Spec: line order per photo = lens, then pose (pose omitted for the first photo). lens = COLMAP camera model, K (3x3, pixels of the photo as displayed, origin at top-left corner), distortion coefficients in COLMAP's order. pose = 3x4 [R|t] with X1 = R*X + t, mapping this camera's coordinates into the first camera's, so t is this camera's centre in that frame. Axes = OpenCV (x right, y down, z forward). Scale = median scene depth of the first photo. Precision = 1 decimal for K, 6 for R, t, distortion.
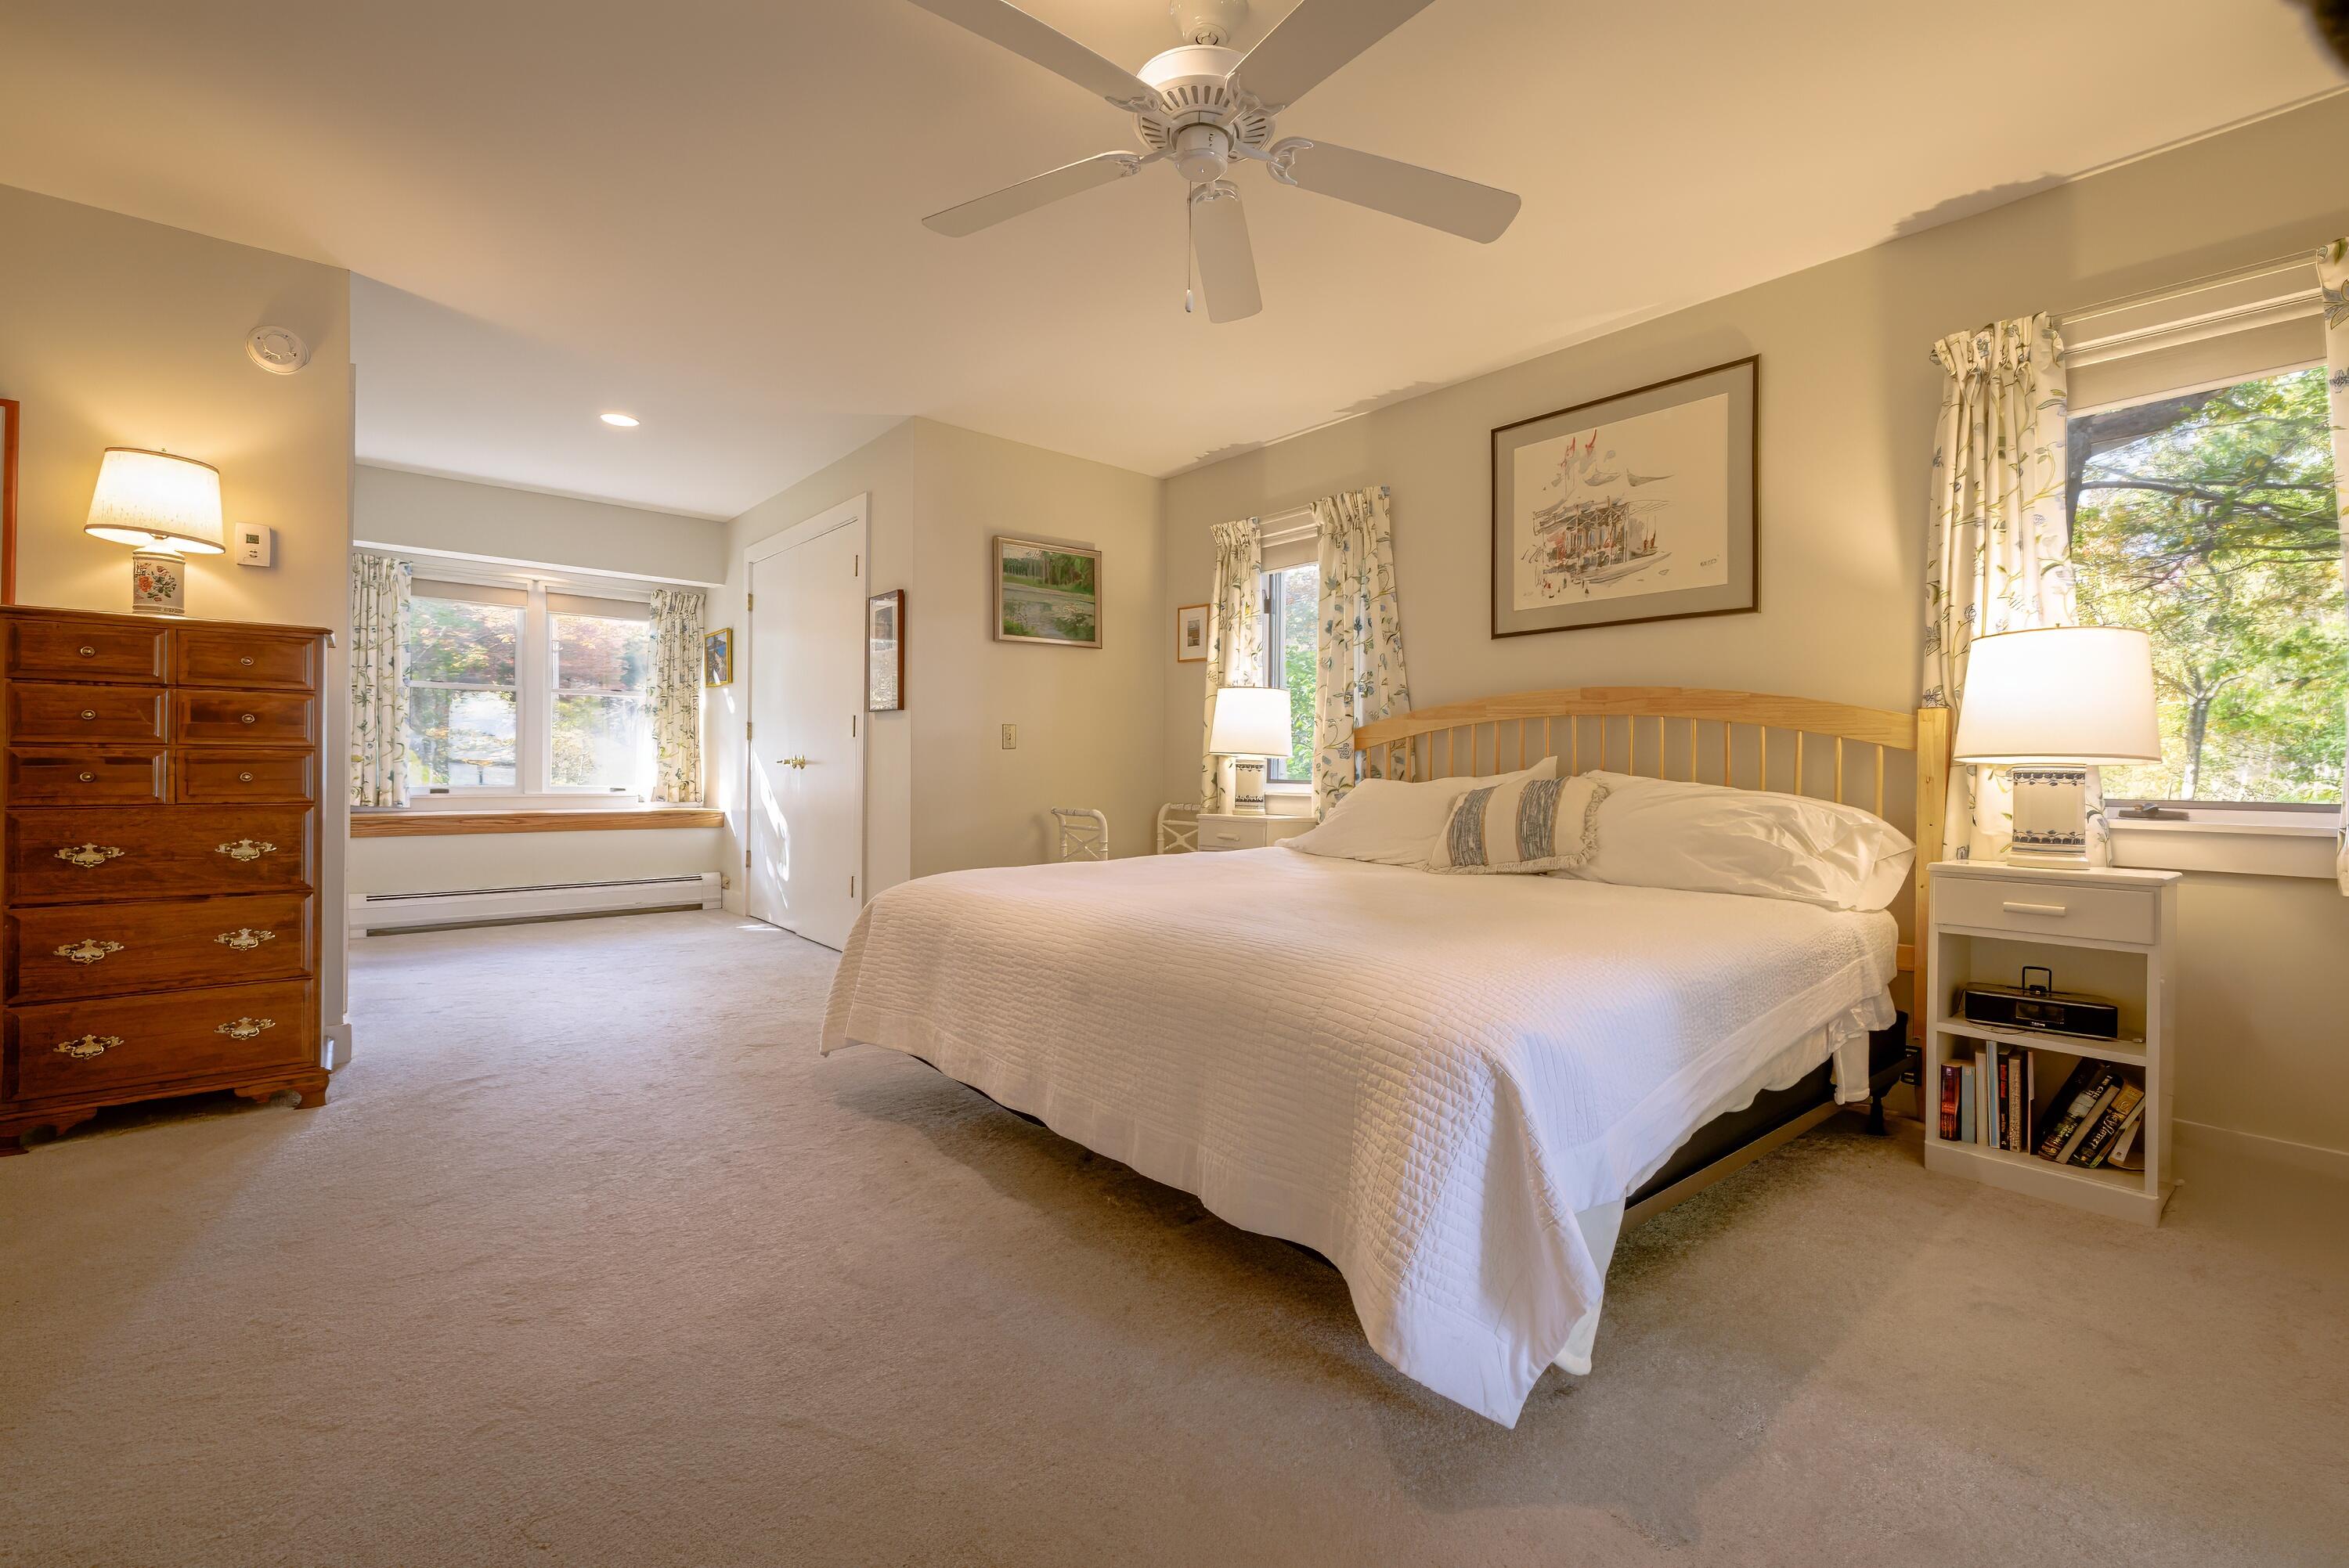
lens RADIAL K [[1013.6, 0, 1176.0], [0, 1013.6, 777.1], [0, 0, 1]] dist [0.001158, 0.000176]
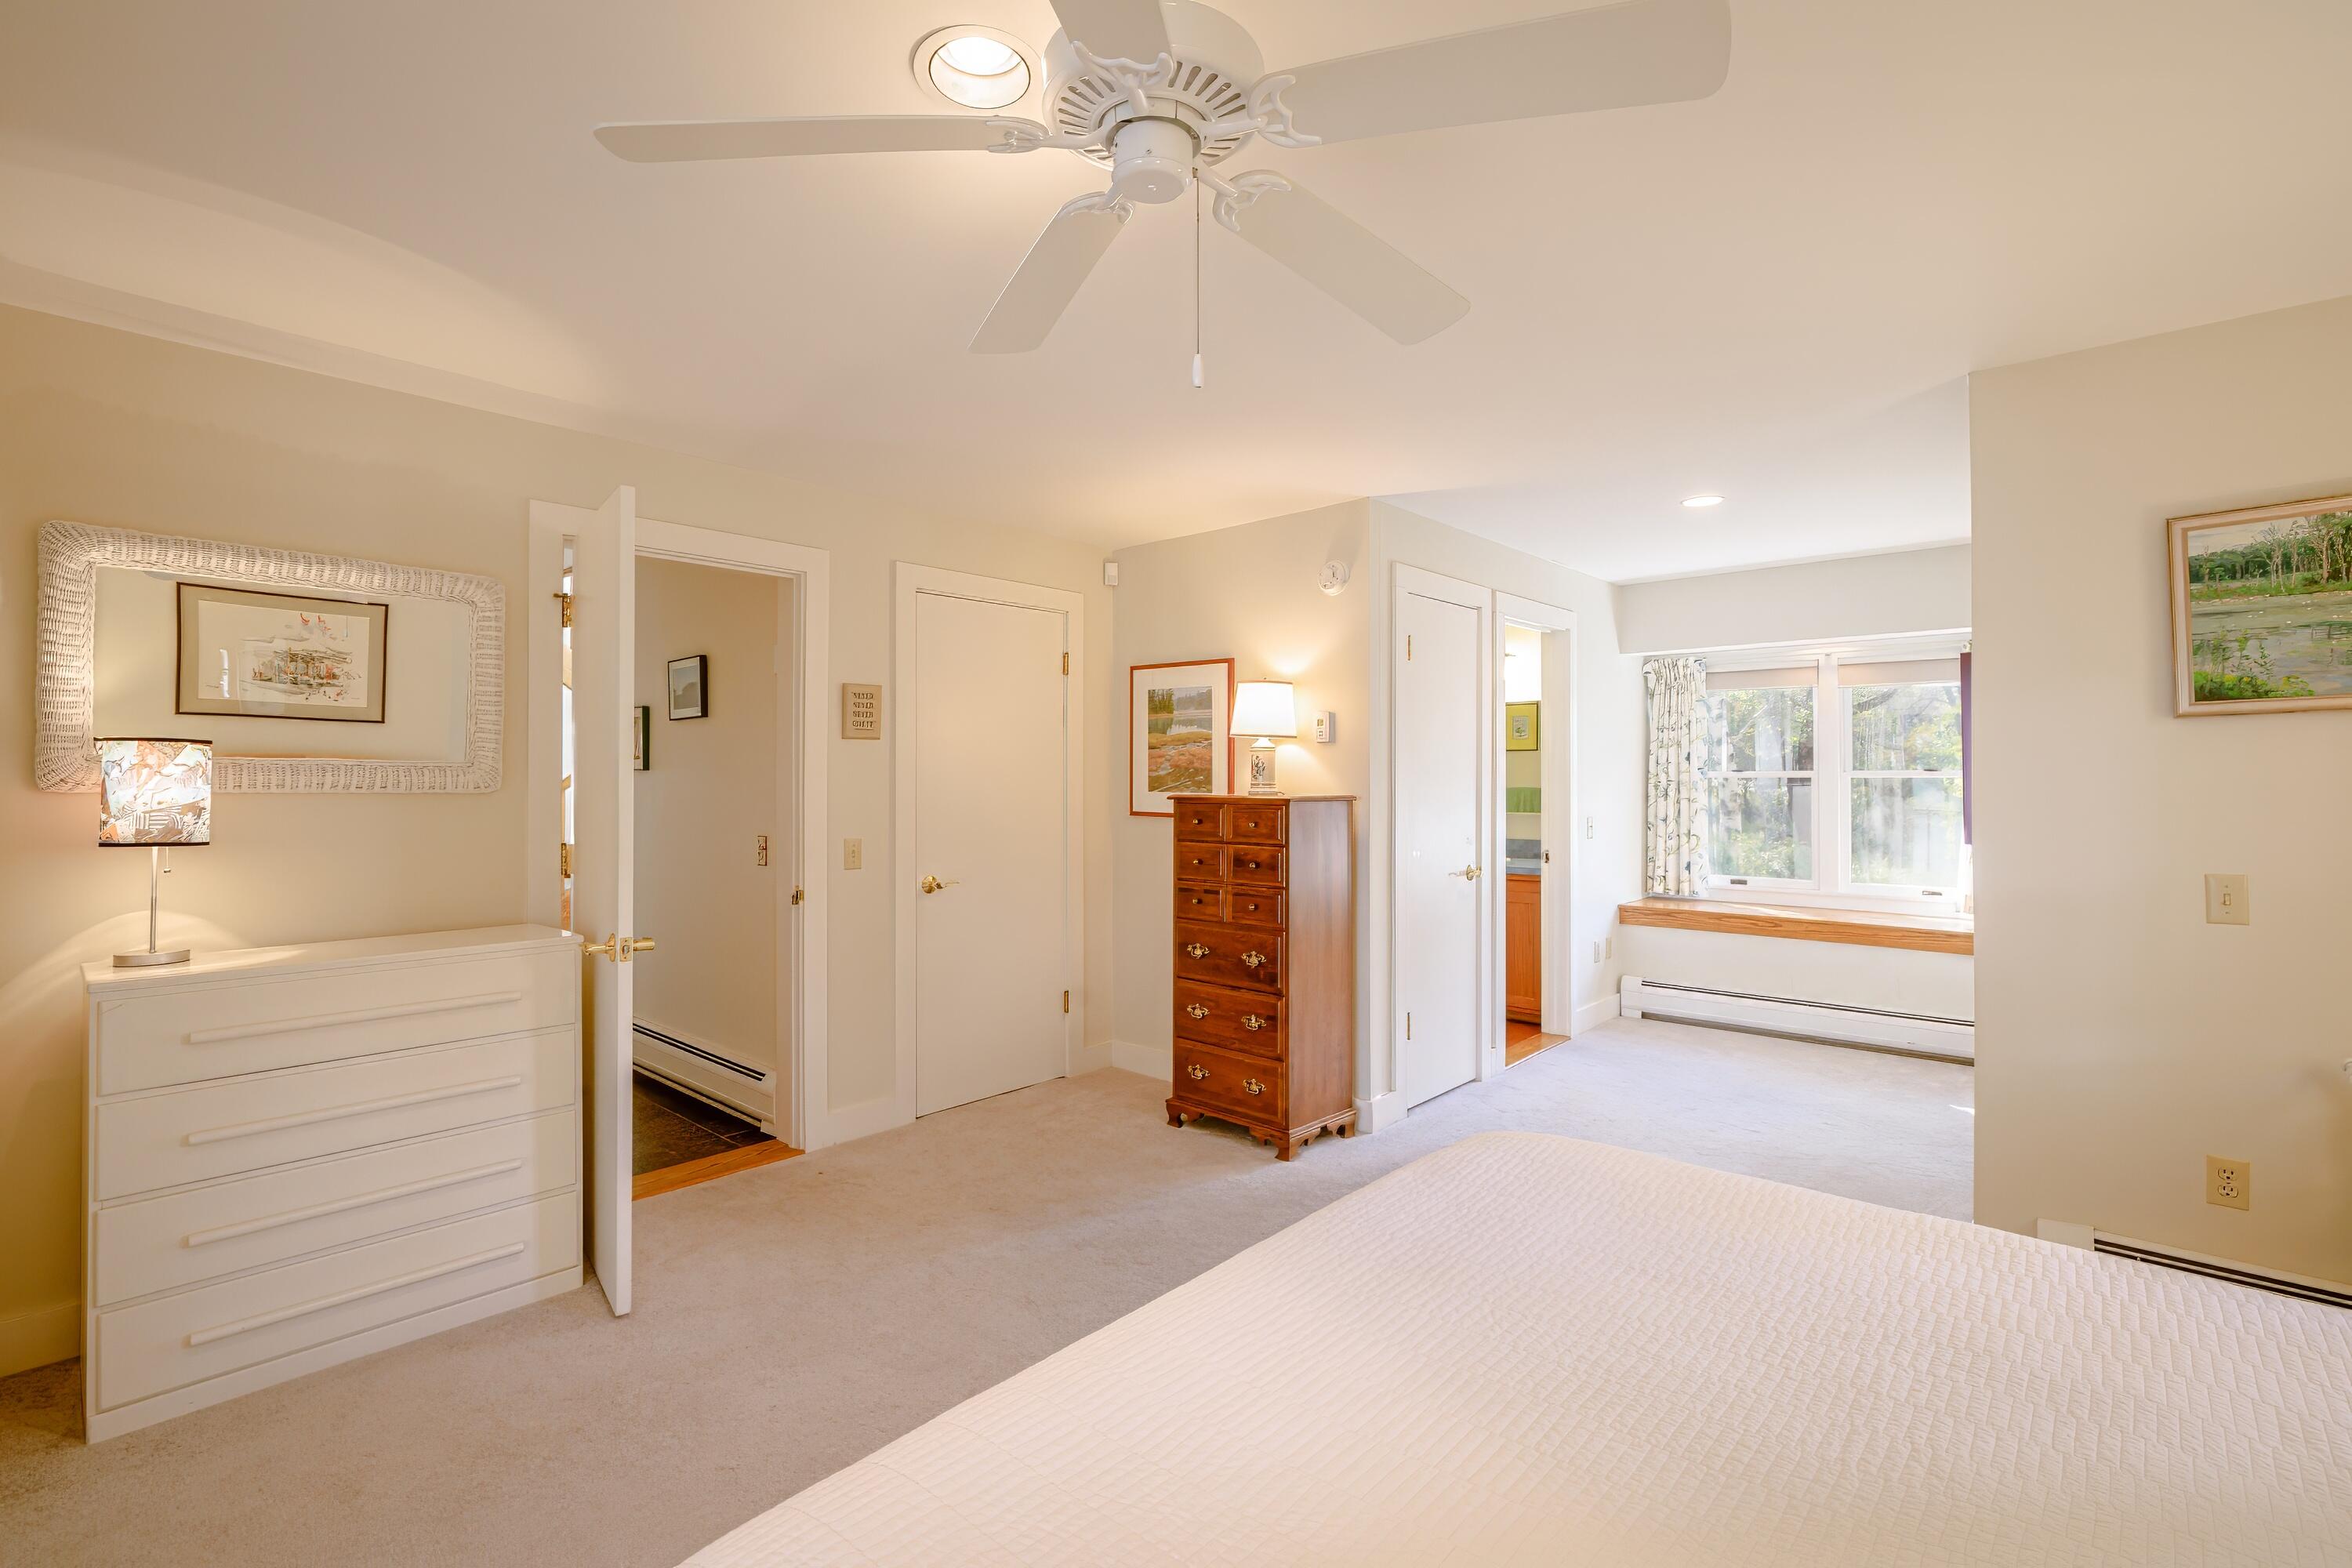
lens RADIAL K [[1085.4, 0, 1177.6], [0, 1085.4, 780.5], [0, 0, 1]] dist [-0.001561, 0.000030]
pose [[0.123741, -0.007607, -0.992285, 0.323314], [-0.004513, 0.999956, -0.008228, -0.093366], [0.992304, 0.005497, 0.123702, 0.409535]]
